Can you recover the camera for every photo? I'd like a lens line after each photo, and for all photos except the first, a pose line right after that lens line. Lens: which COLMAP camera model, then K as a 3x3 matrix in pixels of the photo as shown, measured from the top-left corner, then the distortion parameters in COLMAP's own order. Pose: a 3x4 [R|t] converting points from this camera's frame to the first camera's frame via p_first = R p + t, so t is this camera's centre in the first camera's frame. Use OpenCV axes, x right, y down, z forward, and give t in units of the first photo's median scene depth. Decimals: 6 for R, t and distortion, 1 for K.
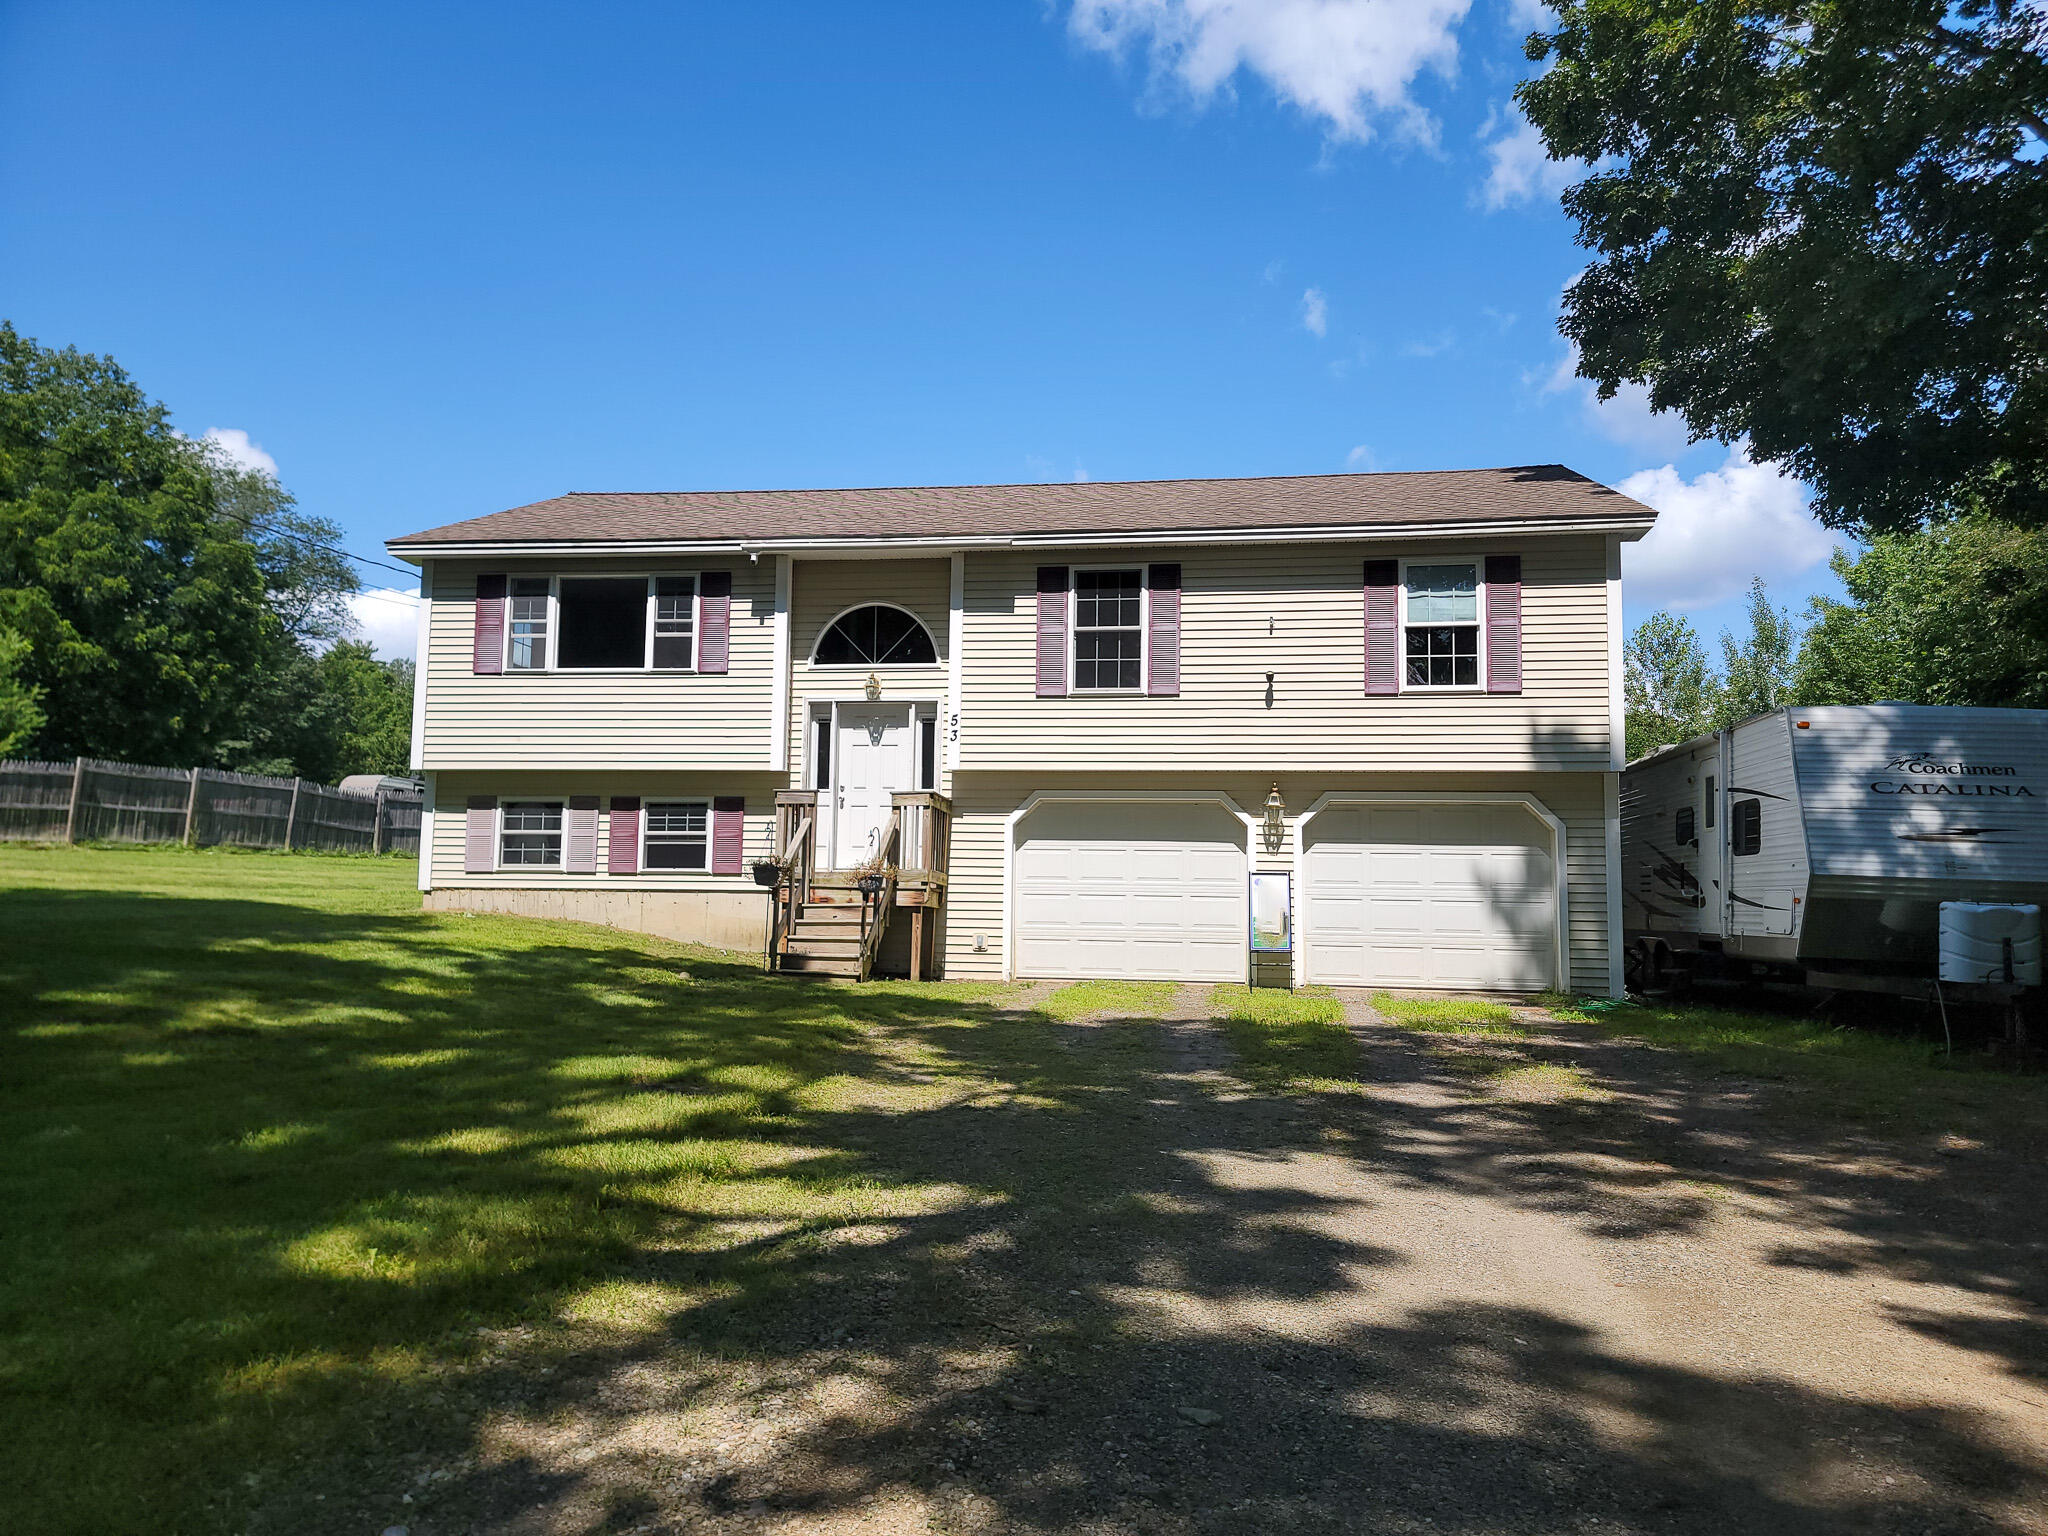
lens RADIAL K [[1352.7, 0, 1027.7], [0, 1352.7, 761.0], [0, 0, 1]] dist [0.060701, -0.056238]
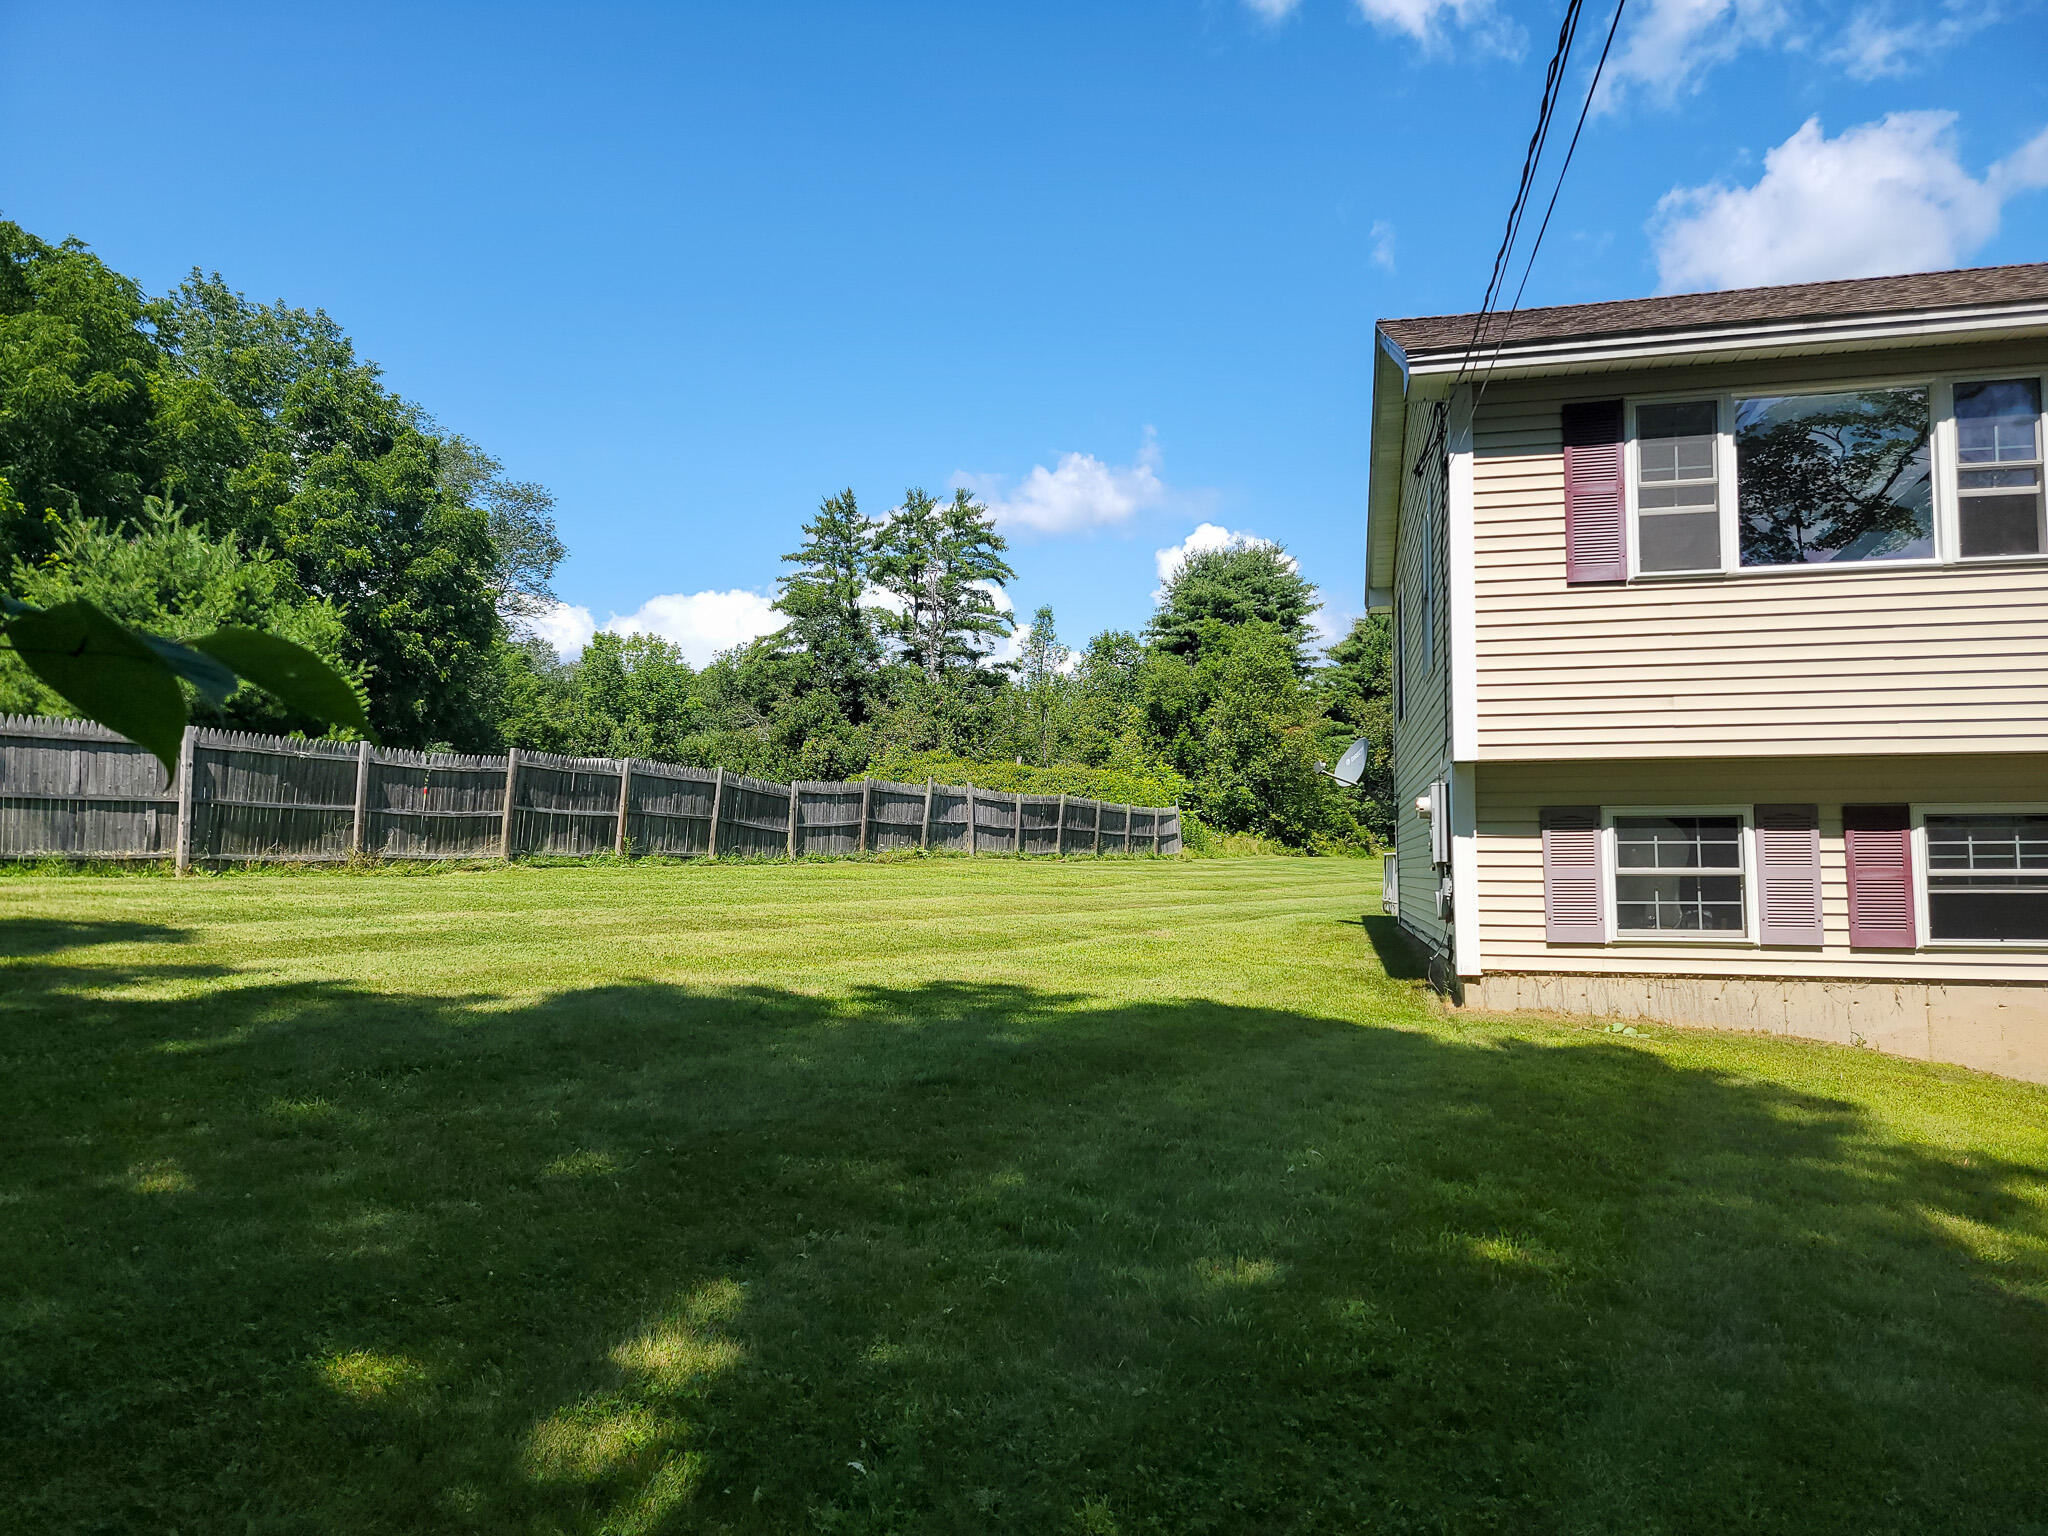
lens RADIAL K [[1388.9, 0, 1024.0], [0, 1388.9, 768.0], [0, 0, 1]] dist [0.068812, -0.039060]
pose [[0.995814, -0.020589, -0.089055, -0.309341], [0.023061, 0.999374, 0.026819, -0.005597], [0.088447, -0.028760, 0.995666, 0.224158]]
